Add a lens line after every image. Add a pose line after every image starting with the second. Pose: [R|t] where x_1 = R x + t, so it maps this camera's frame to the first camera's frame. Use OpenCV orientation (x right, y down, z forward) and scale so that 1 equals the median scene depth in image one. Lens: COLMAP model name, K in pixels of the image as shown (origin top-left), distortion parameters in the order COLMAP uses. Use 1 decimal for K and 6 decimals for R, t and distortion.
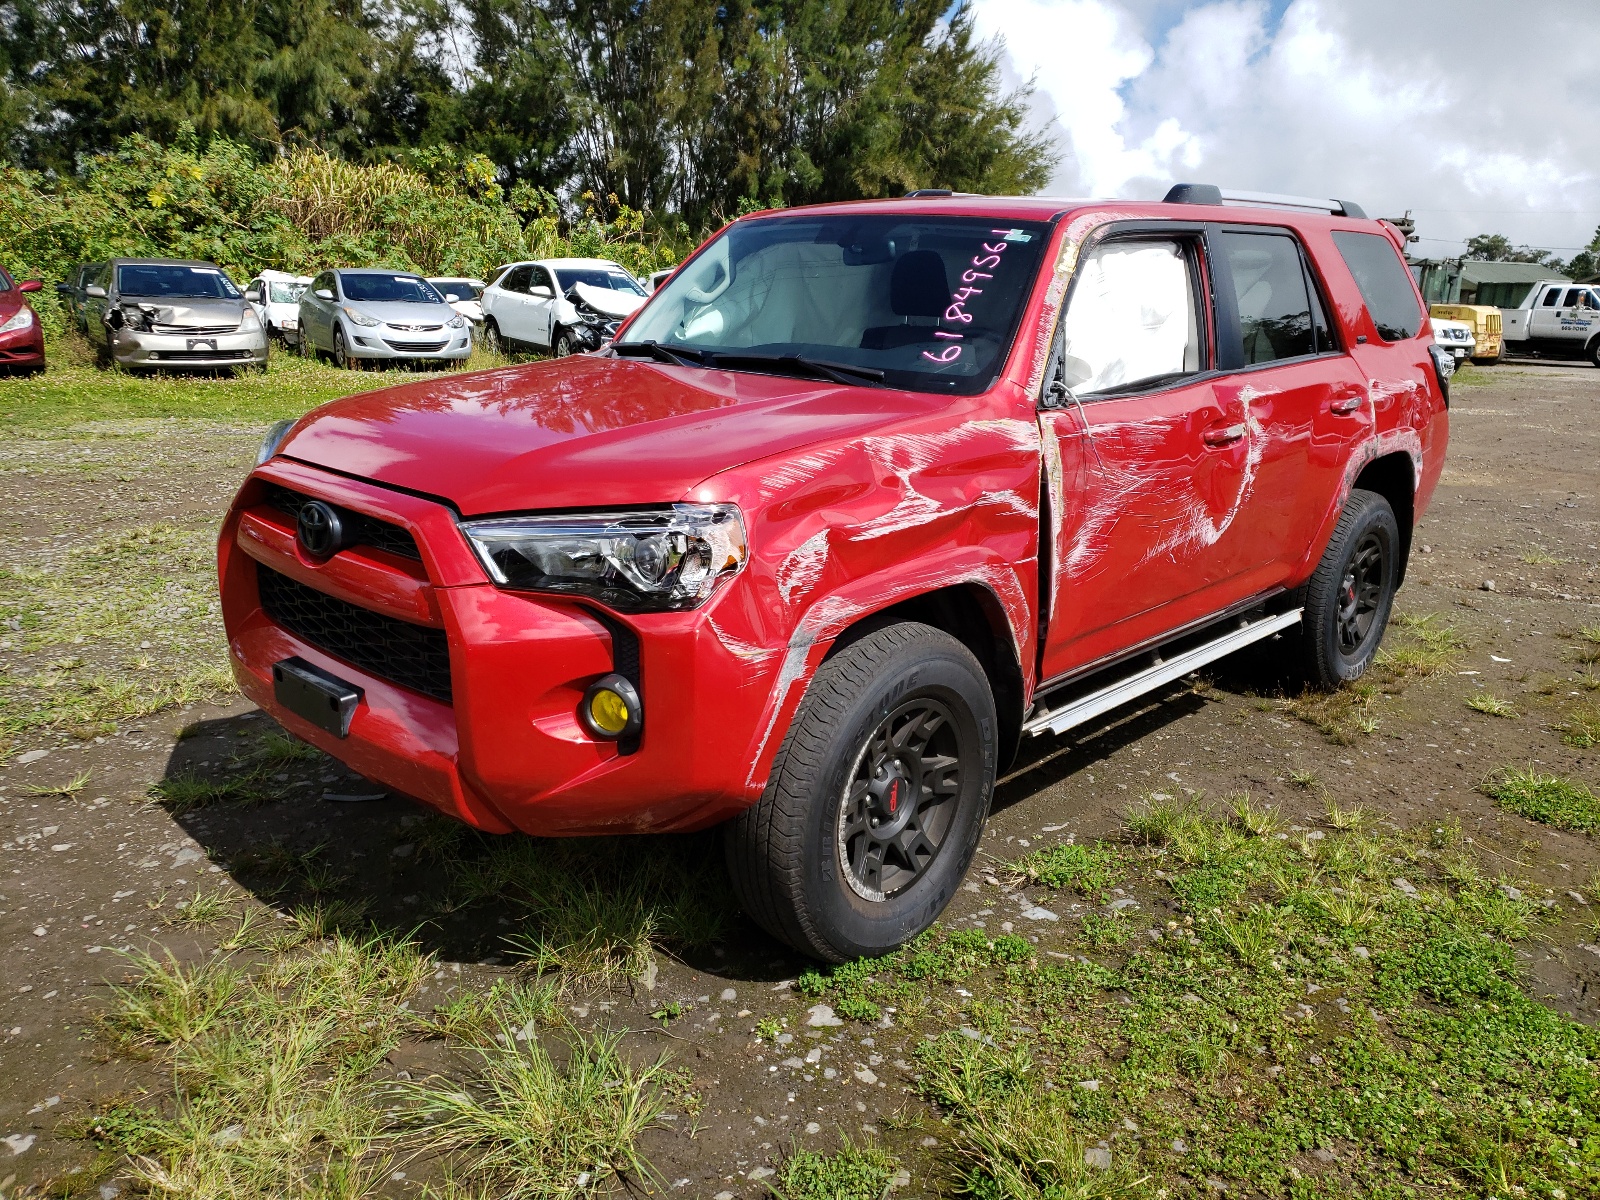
lens RADIAL K [[1285.4, 0, 843.9], [0, 1285.4, 597.6], [0, 0, 1]] dist [0.044317, 0.002151]
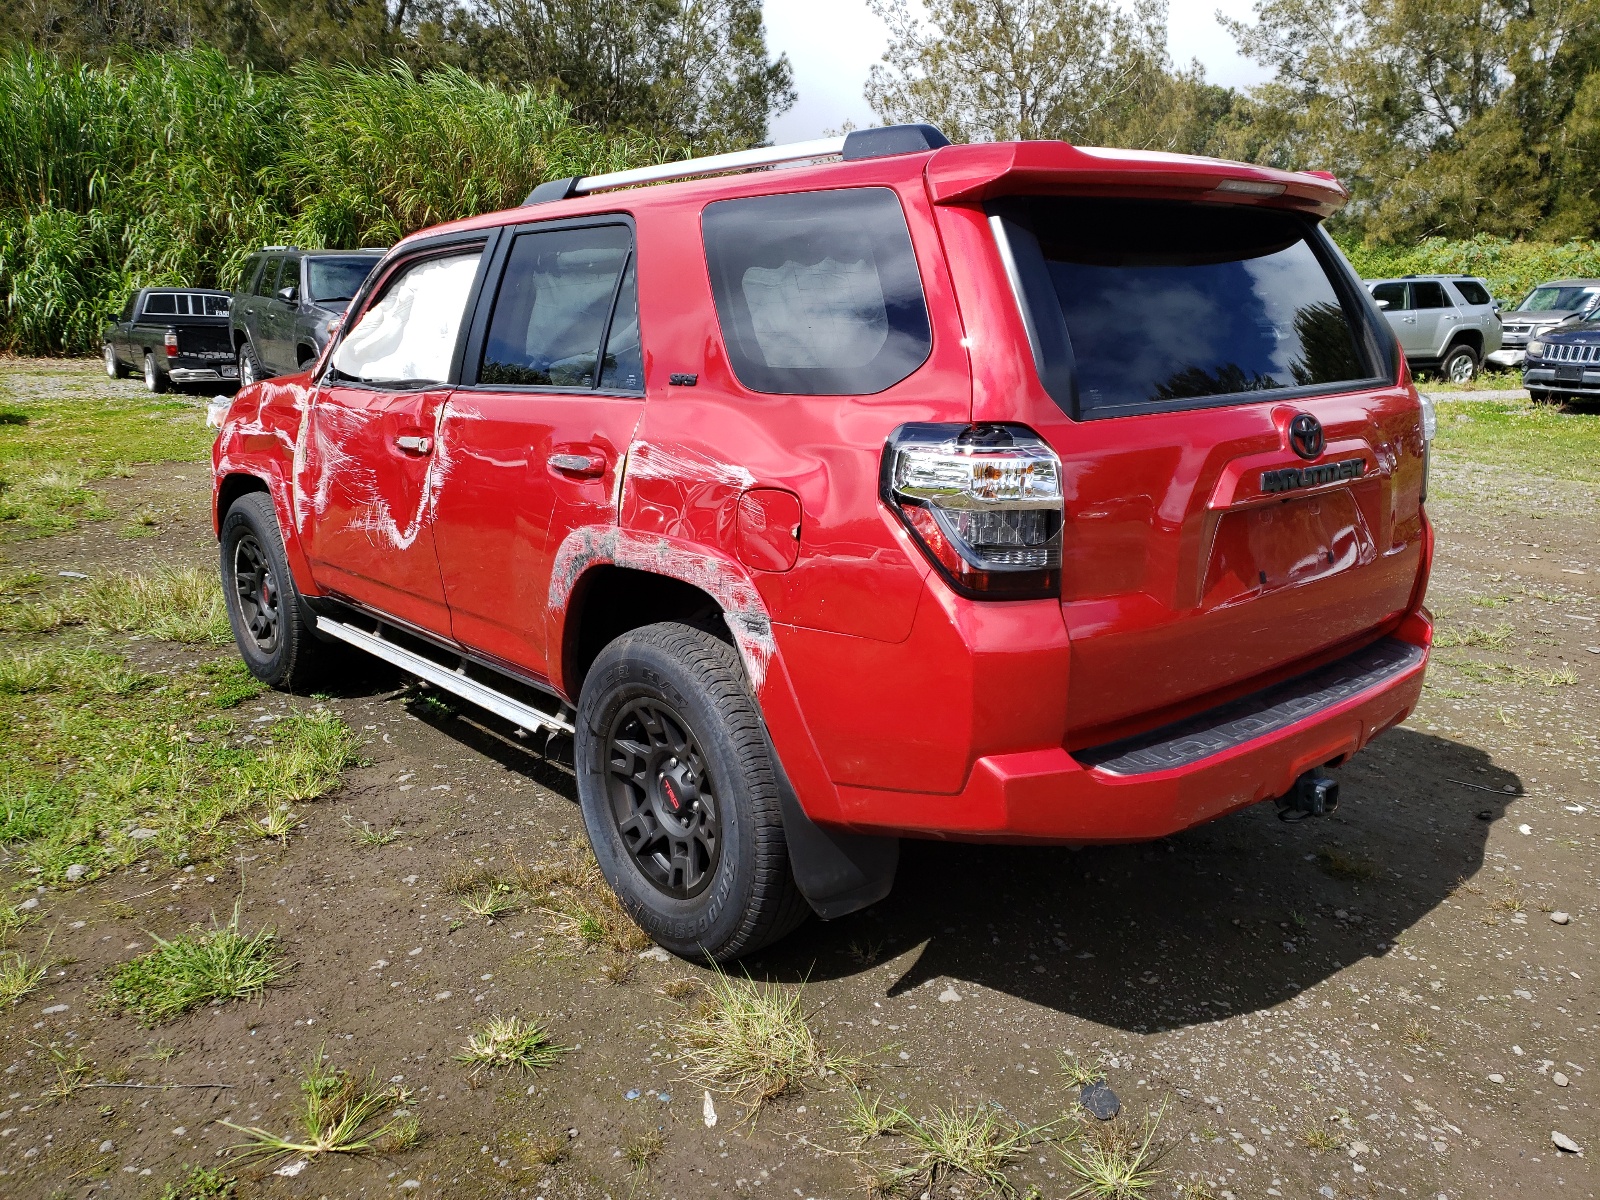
lens RADIAL K [[1315.8, 0, 800.0], [0, 1315.8, 600.0], [0, 0, 1]] dist [0.004096, 0.002167]
pose [[-0.144729, 0.201621, -0.968712, 0.977346], [-0.245122, 0.941197, 0.232517, -0.250769], [0.958628, 0.271105, -0.086797, 1.097999]]
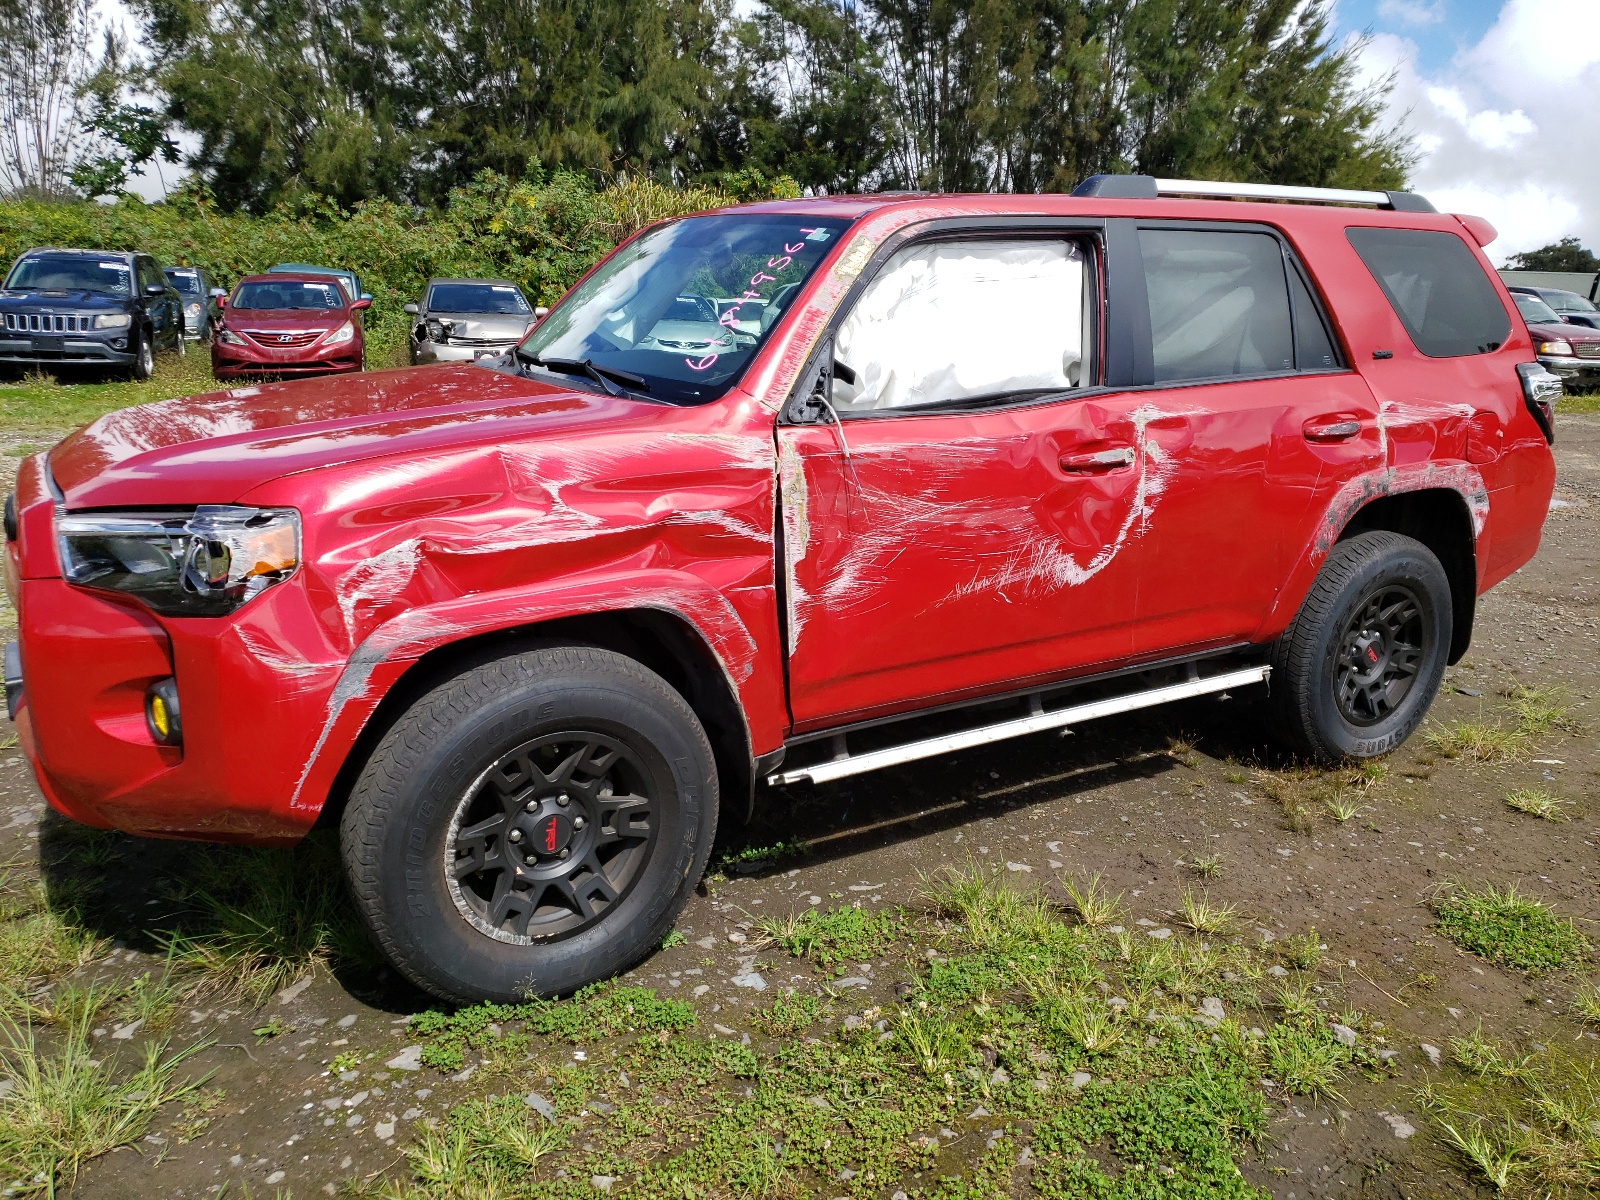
lens RADIAL K [[1285.4, 0, 843.9], [0, 1285.4, 597.6], [0, 0, 1]] dist [0.044317, 0.002151]
pose [[0.961017, 0.060719, -0.269739, 0.290039], [-0.064075, 0.997938, -0.003645, -0.015086], [0.268961, 0.020786, 0.962927, 0.091439]]
